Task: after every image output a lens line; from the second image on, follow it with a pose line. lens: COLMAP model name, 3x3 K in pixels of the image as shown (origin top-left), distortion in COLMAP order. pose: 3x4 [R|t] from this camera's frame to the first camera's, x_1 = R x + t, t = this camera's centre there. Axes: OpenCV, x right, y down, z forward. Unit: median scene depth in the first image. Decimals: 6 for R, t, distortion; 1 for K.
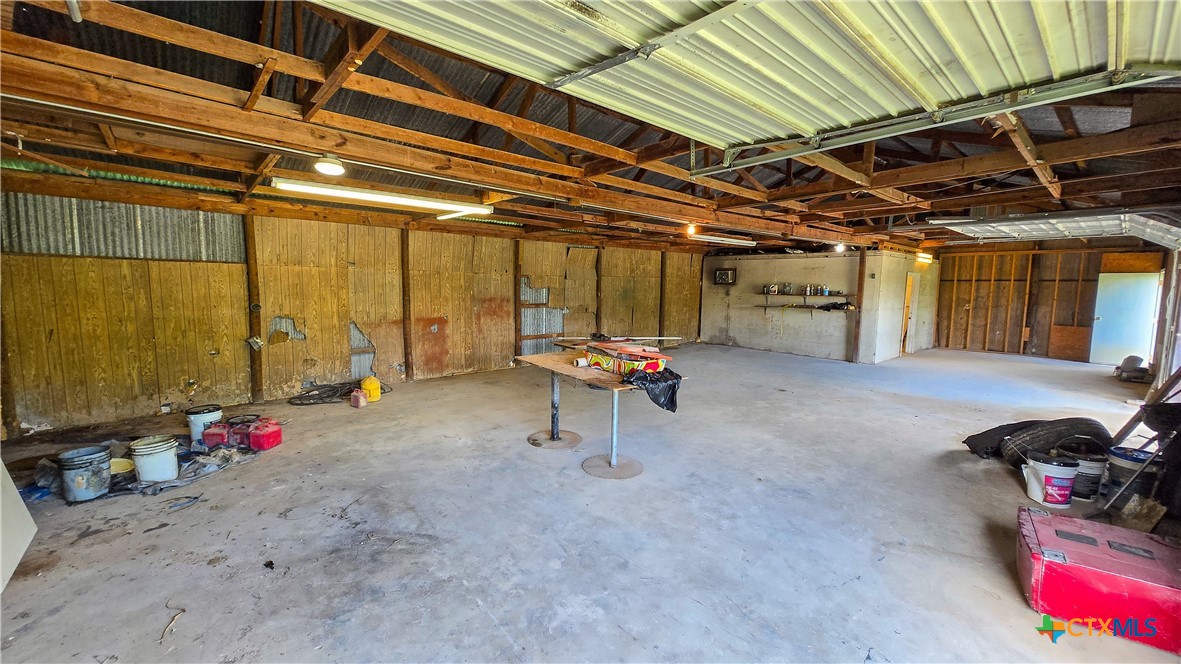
lens RADIAL K [[464.0, 0, 595.1], [0, 464.0, 328.8], [0, 0, 1]] dist [0.001127, -0.000075]
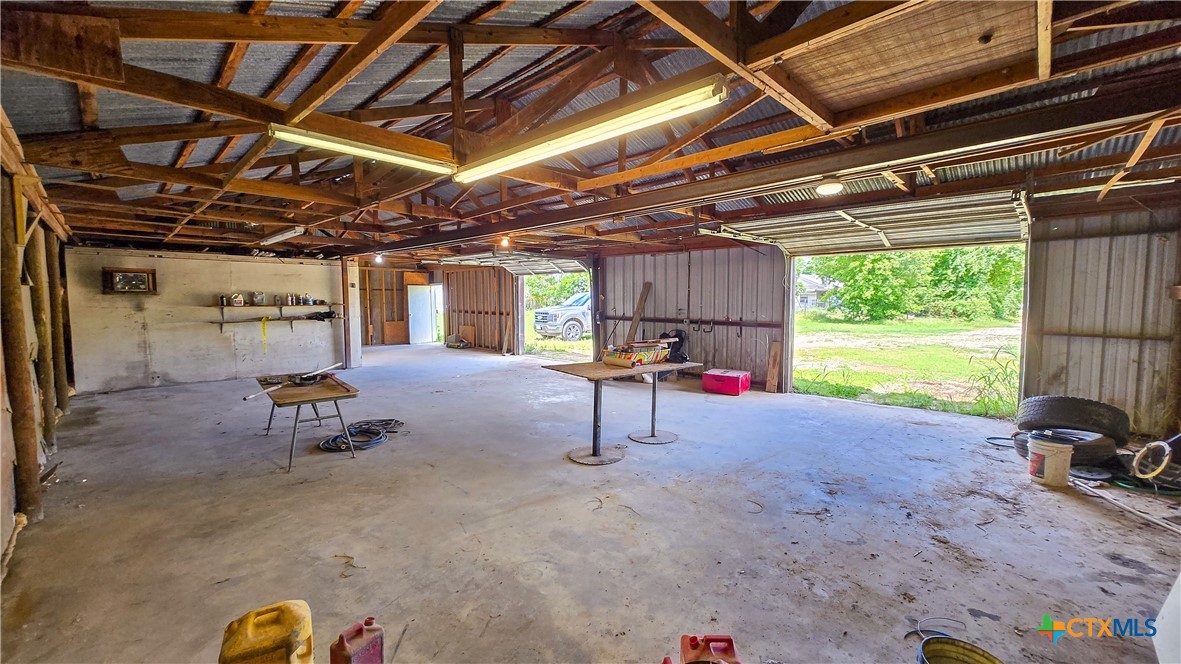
lens RADIAL K [[464.0, 0, 597.0], [0, 464.0, 327.8], [0, 0, 1]] dist [0.001127, -0.000075]
pose [[-0.072766, -0.078699, 0.994239, -0.472935], [0.096279, 0.991672, 0.085542, -0.049141], [-0.992691, 0.101949, -0.064583, 0.476395]]
